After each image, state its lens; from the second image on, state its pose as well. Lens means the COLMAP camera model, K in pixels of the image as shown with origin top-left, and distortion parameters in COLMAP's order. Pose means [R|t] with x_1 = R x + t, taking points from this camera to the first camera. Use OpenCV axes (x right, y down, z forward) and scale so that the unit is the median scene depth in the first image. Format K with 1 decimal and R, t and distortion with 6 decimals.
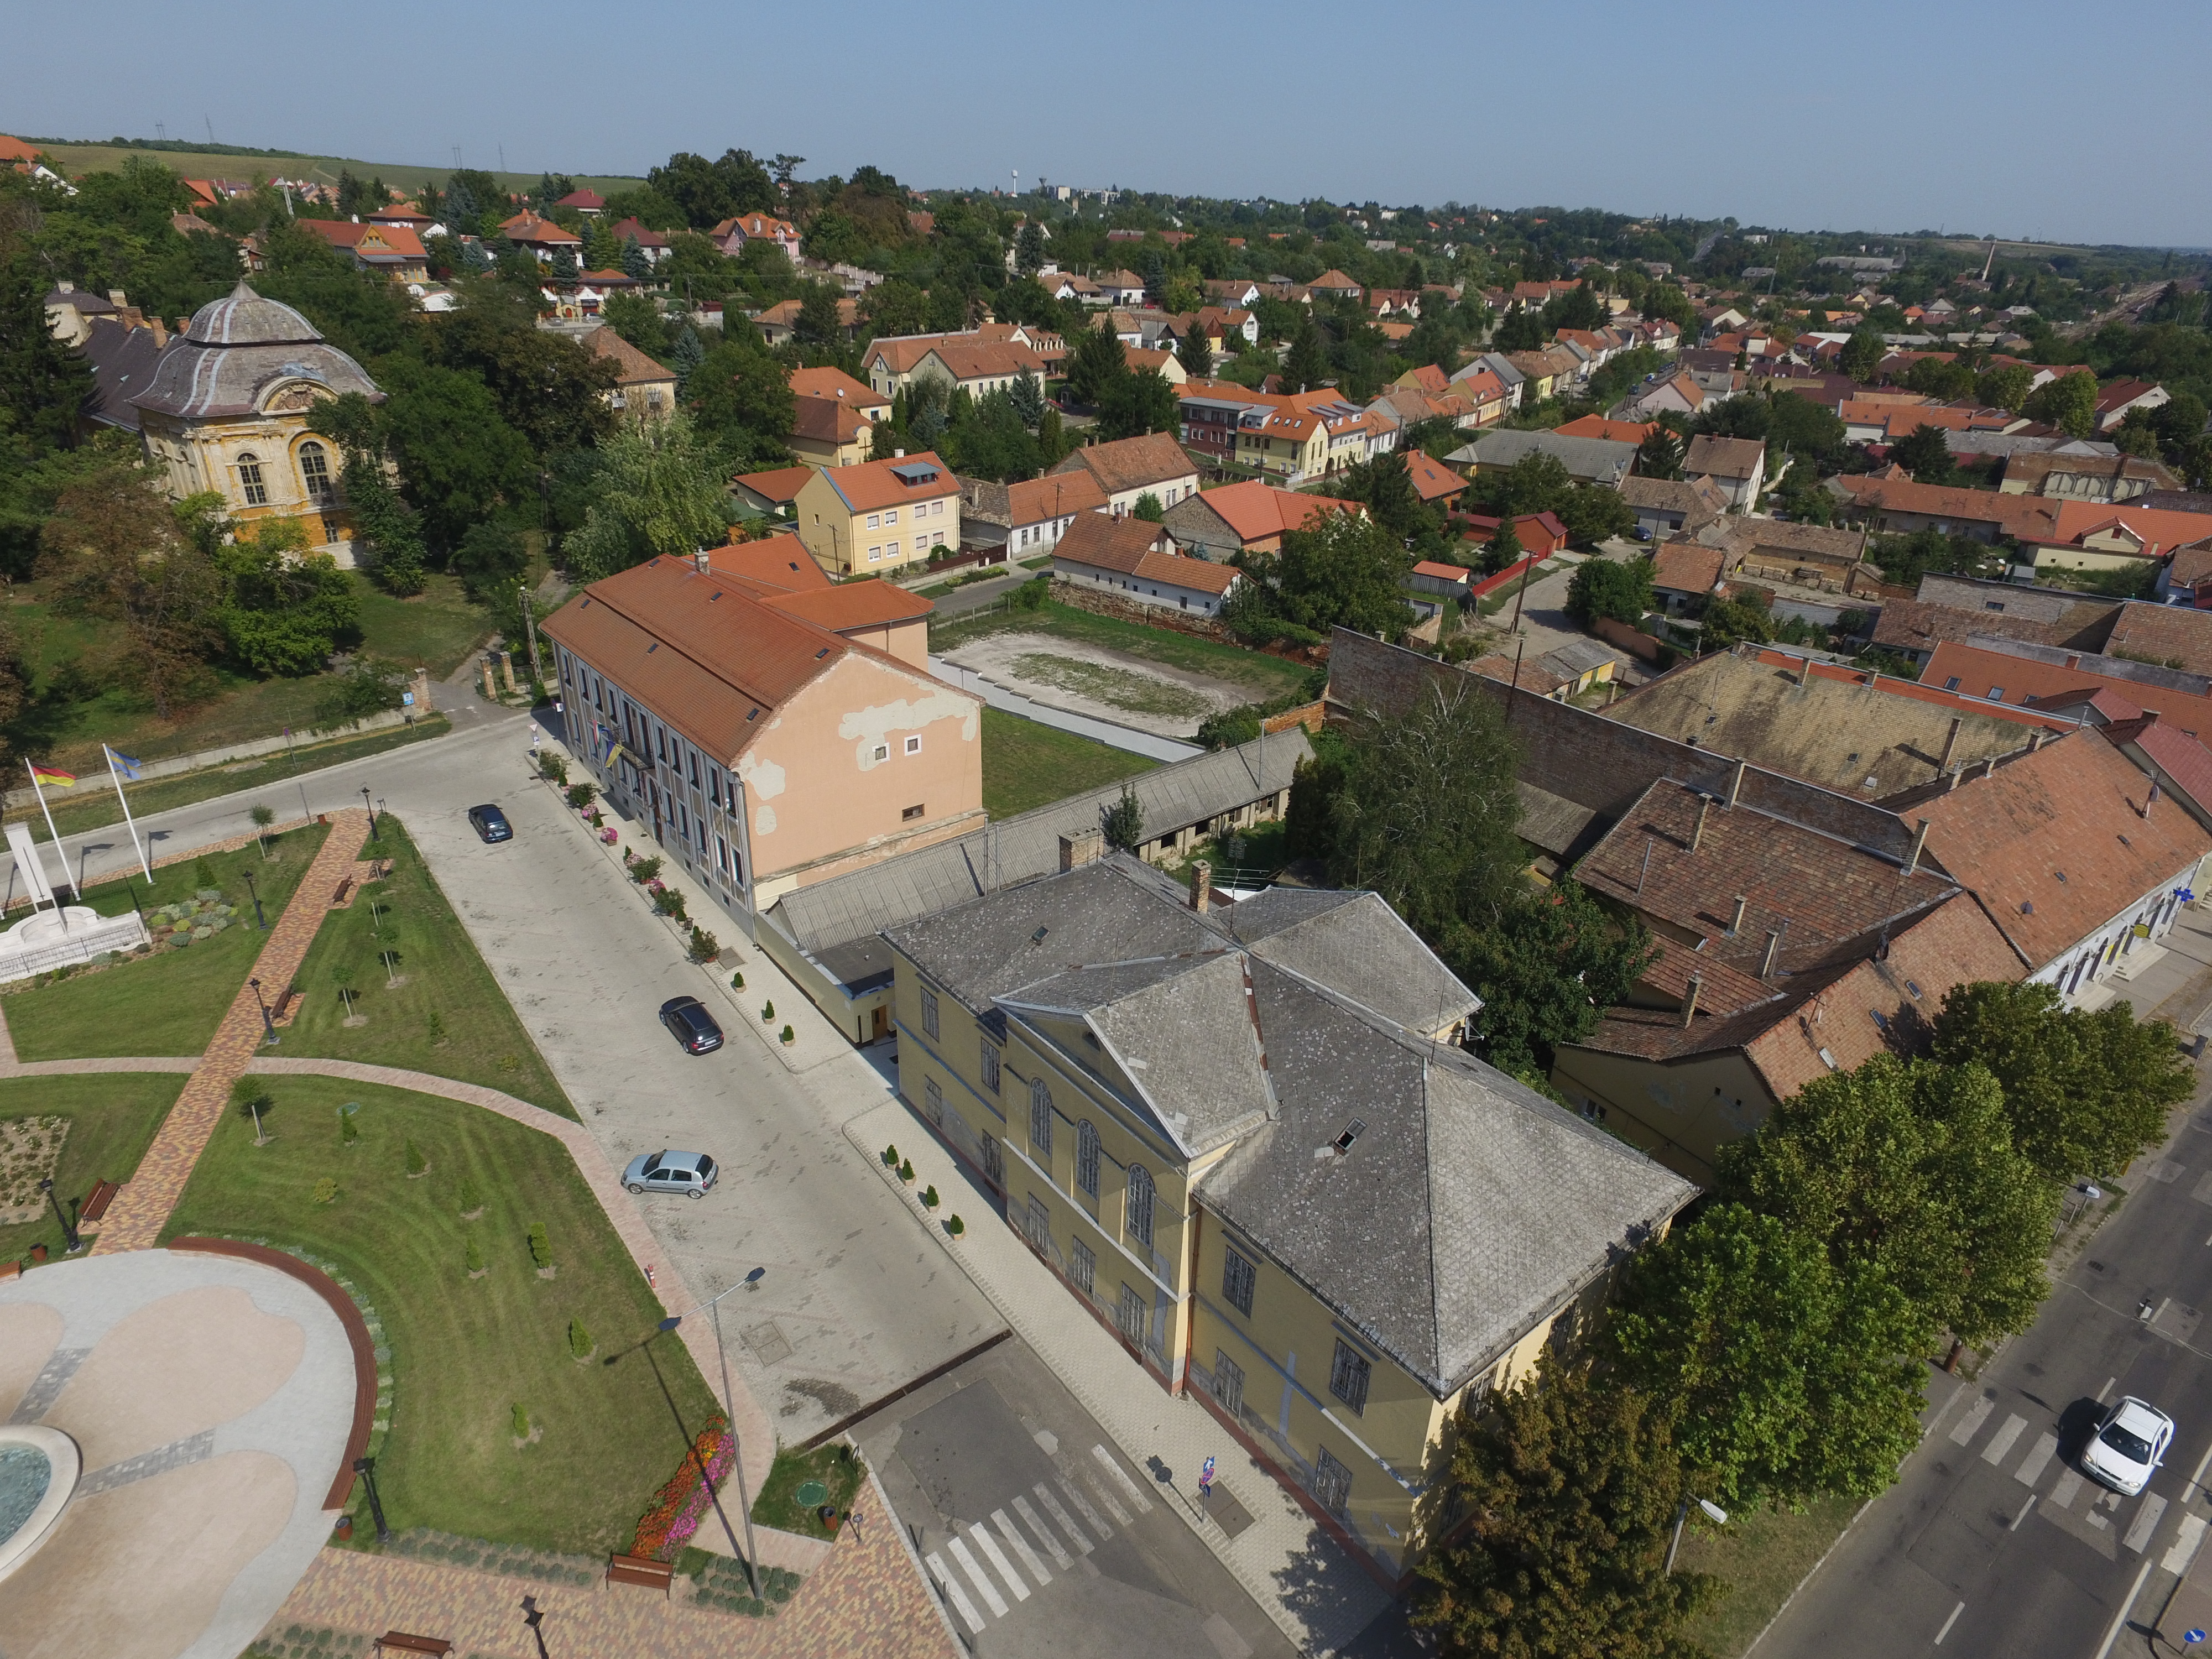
lens RADIAL K [[1280.4, 0, 1110.1], [0, 1280.4, 824.8], [0, 0, 1]] dist [-0.017357, 0.018782]
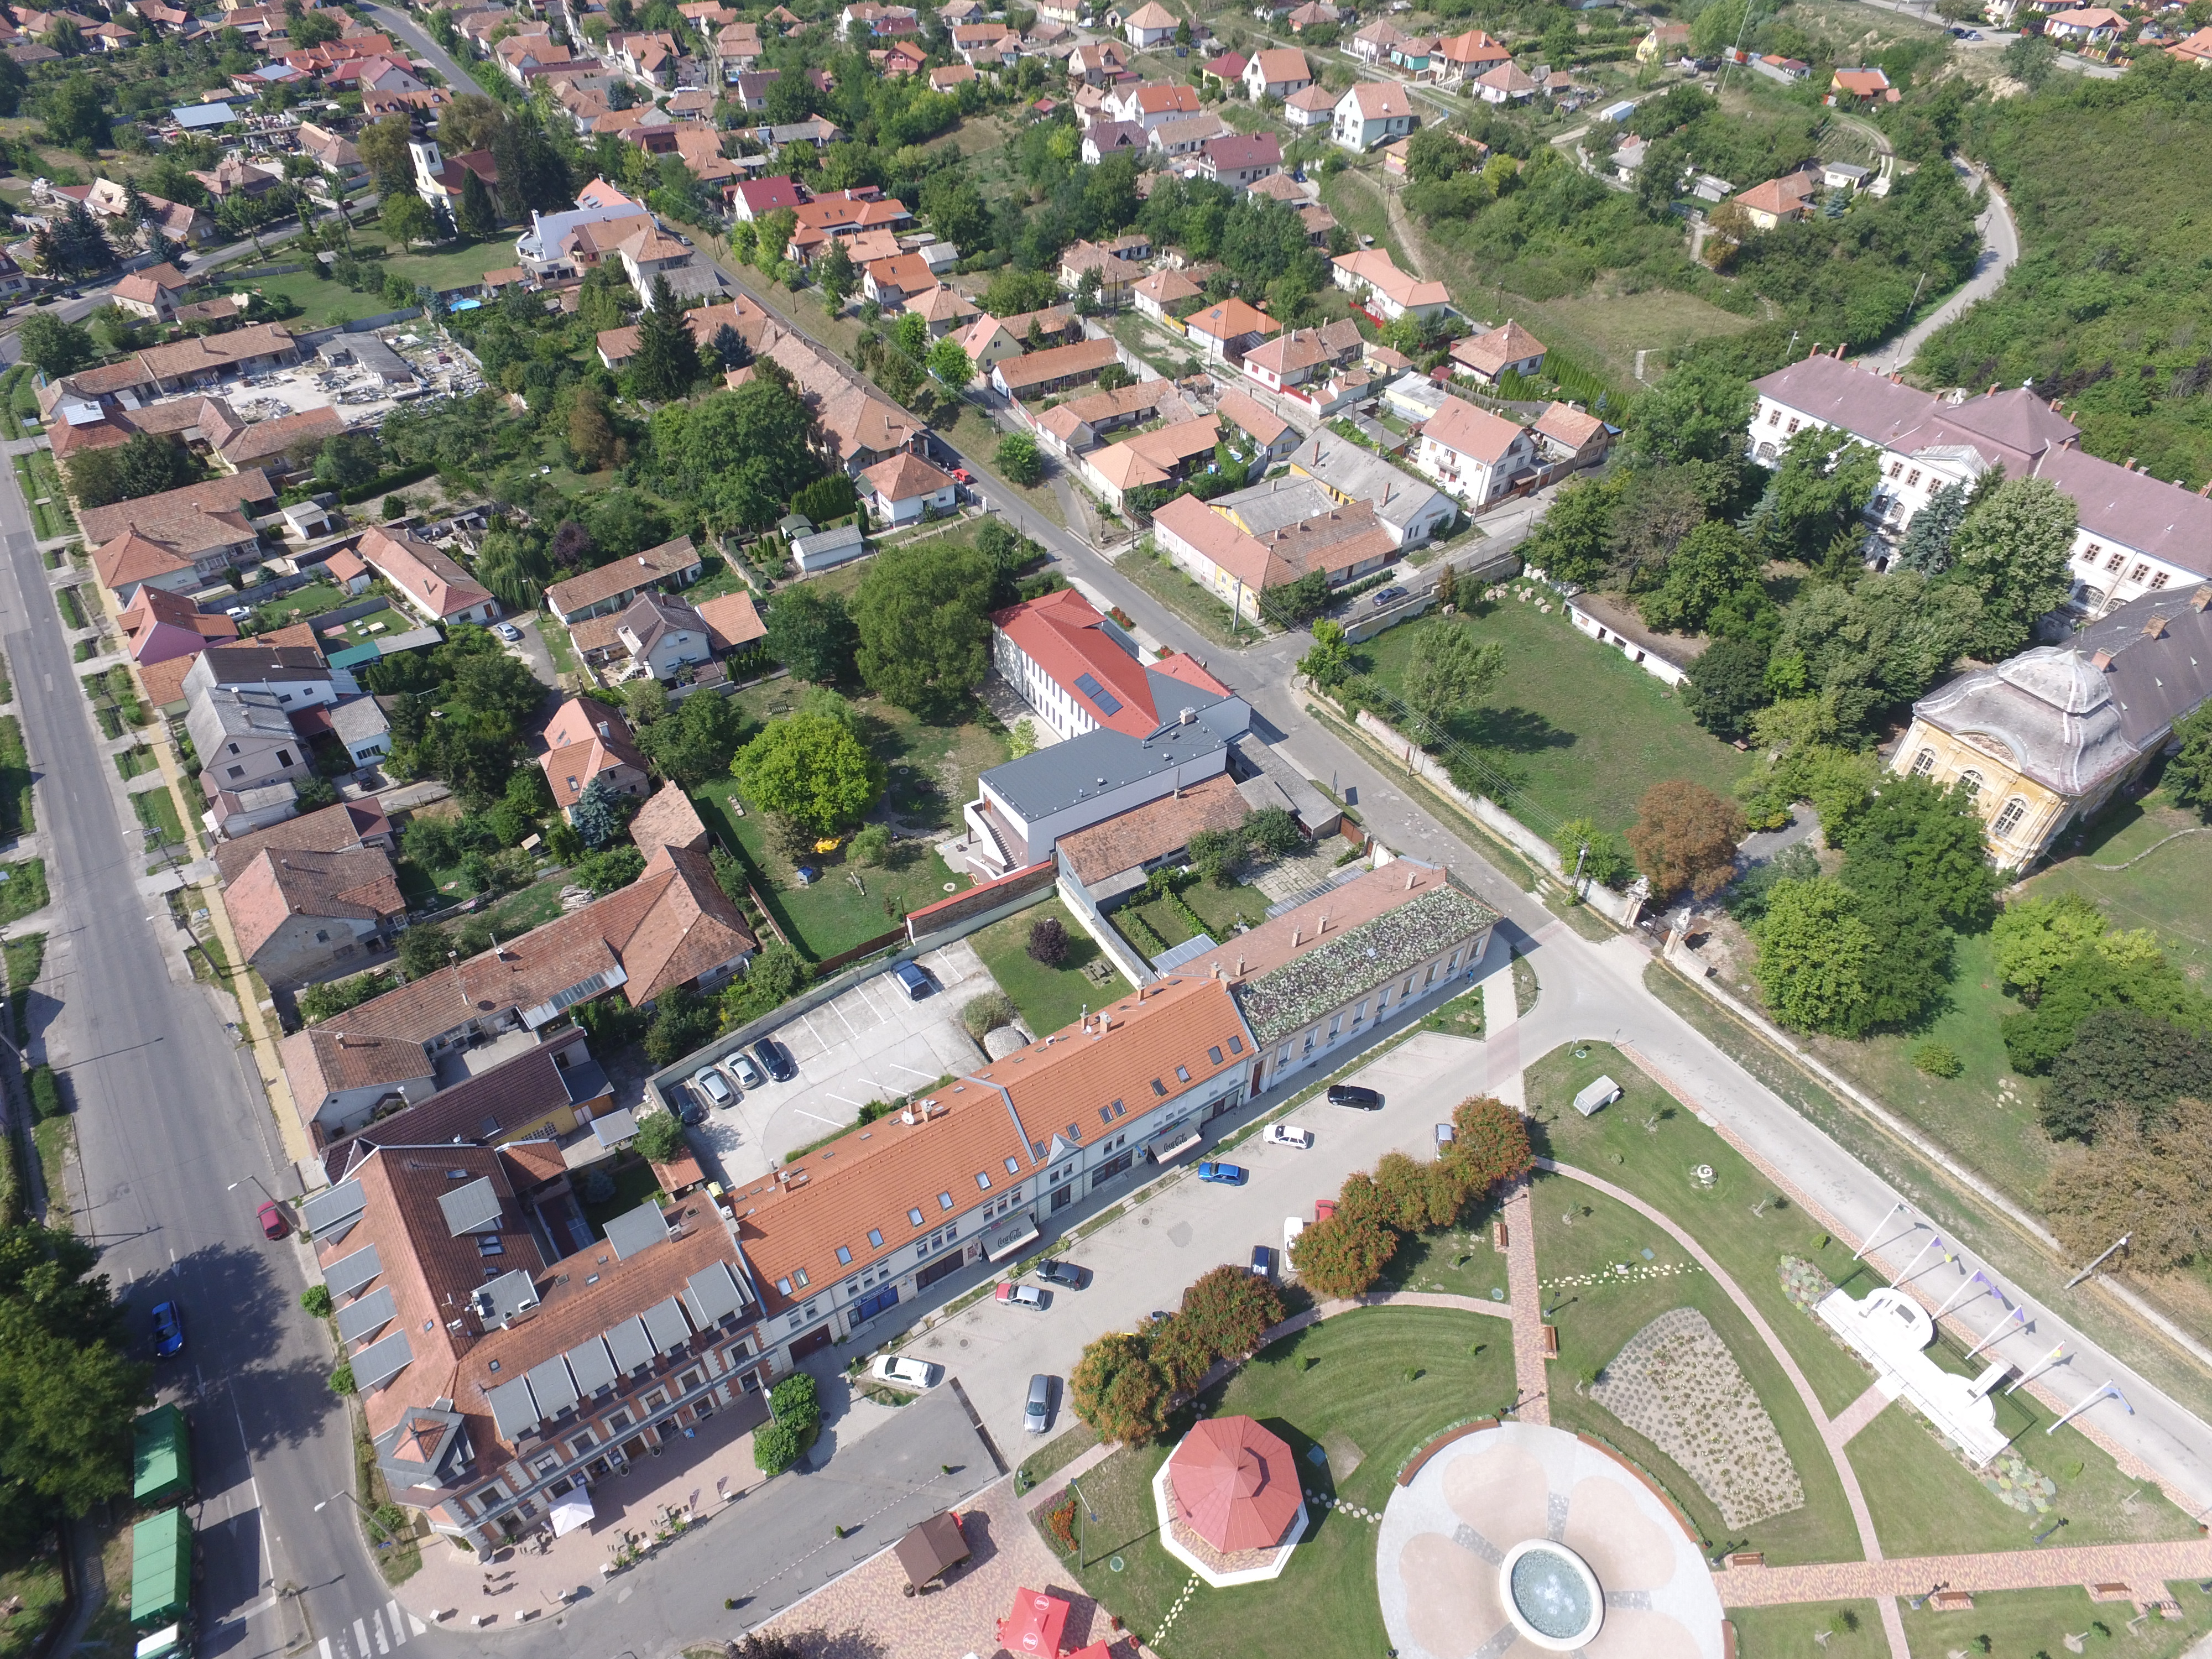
lens RADIAL K [[1281.5, 0, 1109.0], [0, 1281.5, 822.8], [0, 0, 1]] dist [-0.018483, 0.019269]
pose [[-0.185818, 0.629773, -0.754227, 0.022736], [-0.453992, 0.625722, 0.634321, -0.551060], [0.871415, 0.460281, 0.169641, -0.268733]]
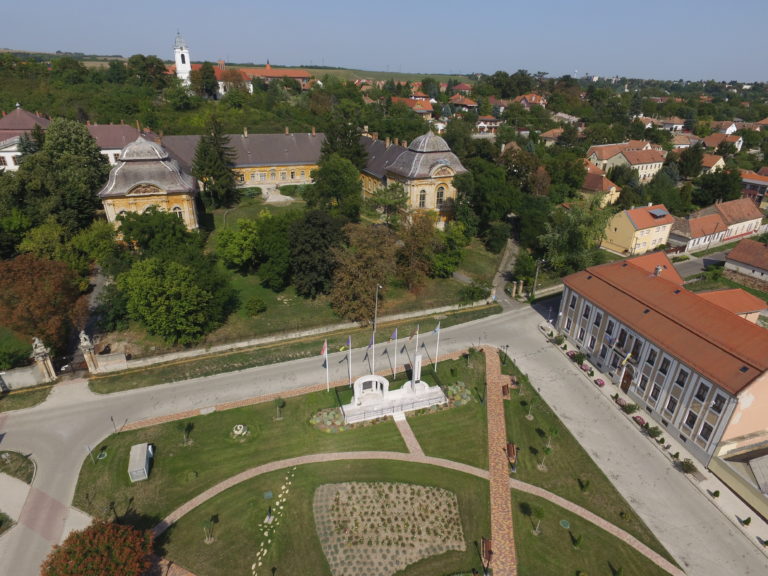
lens RADIAL K [[444.5, 0, 385.4], [0, 444.5, 286.4], [0, 0, 1]] dist [-0.017357, 0.018782]
pose [[0.915409, 0.164320, -0.367458, -0.397436], [-0.171427, 0.985105, 0.013464, -0.089587], [0.364197, 0.050667, 0.929943, 0.074334]]
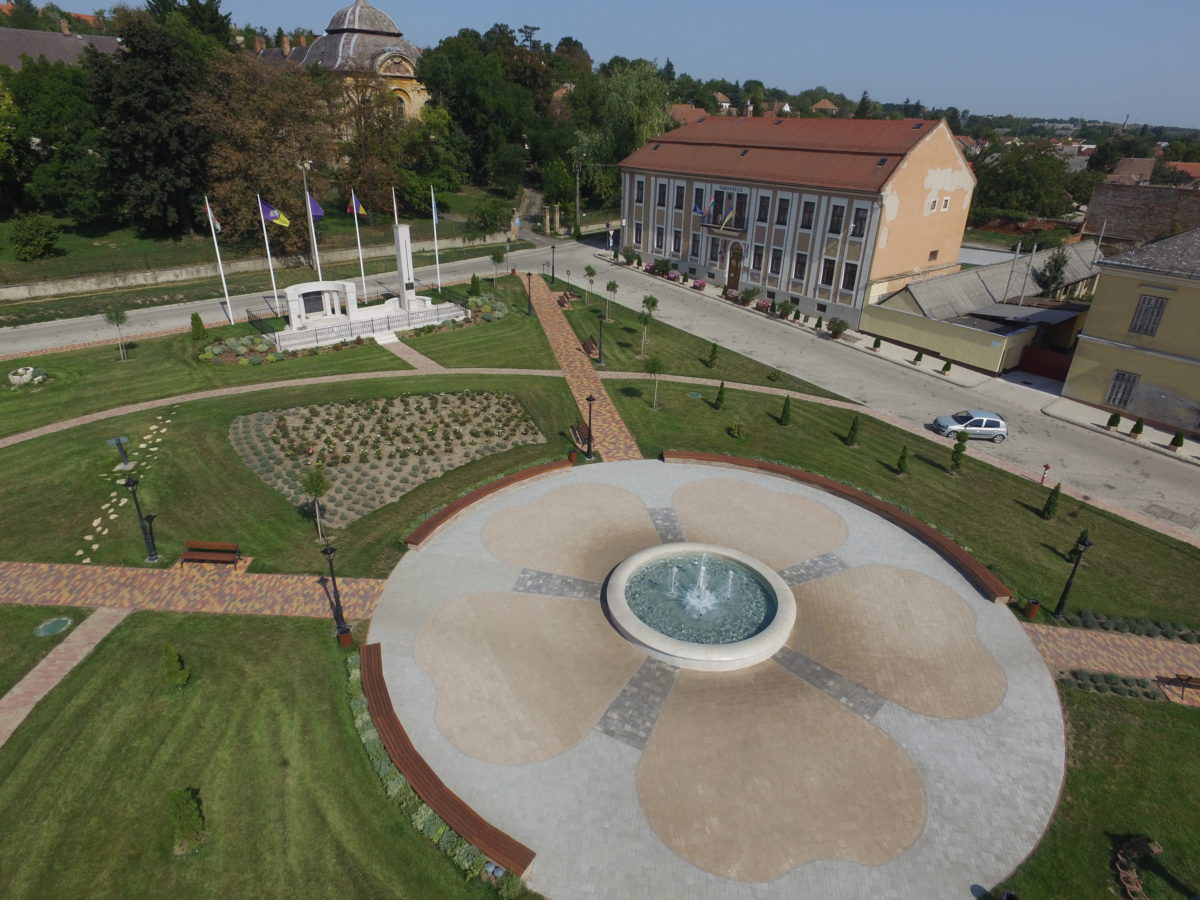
lens RADIAL K [[694.6, 0, 602.2], [0, 694.6, 447.4], [0, 0, 1]] dist [-0.017357, 0.018782]
pose [[0.999909, 0.000752, -0.013482, -0.407592], [-0.000785, 0.999997, -0.002376, 0.166933], [0.013480, 0.002387, 0.999906, 0.145954]]
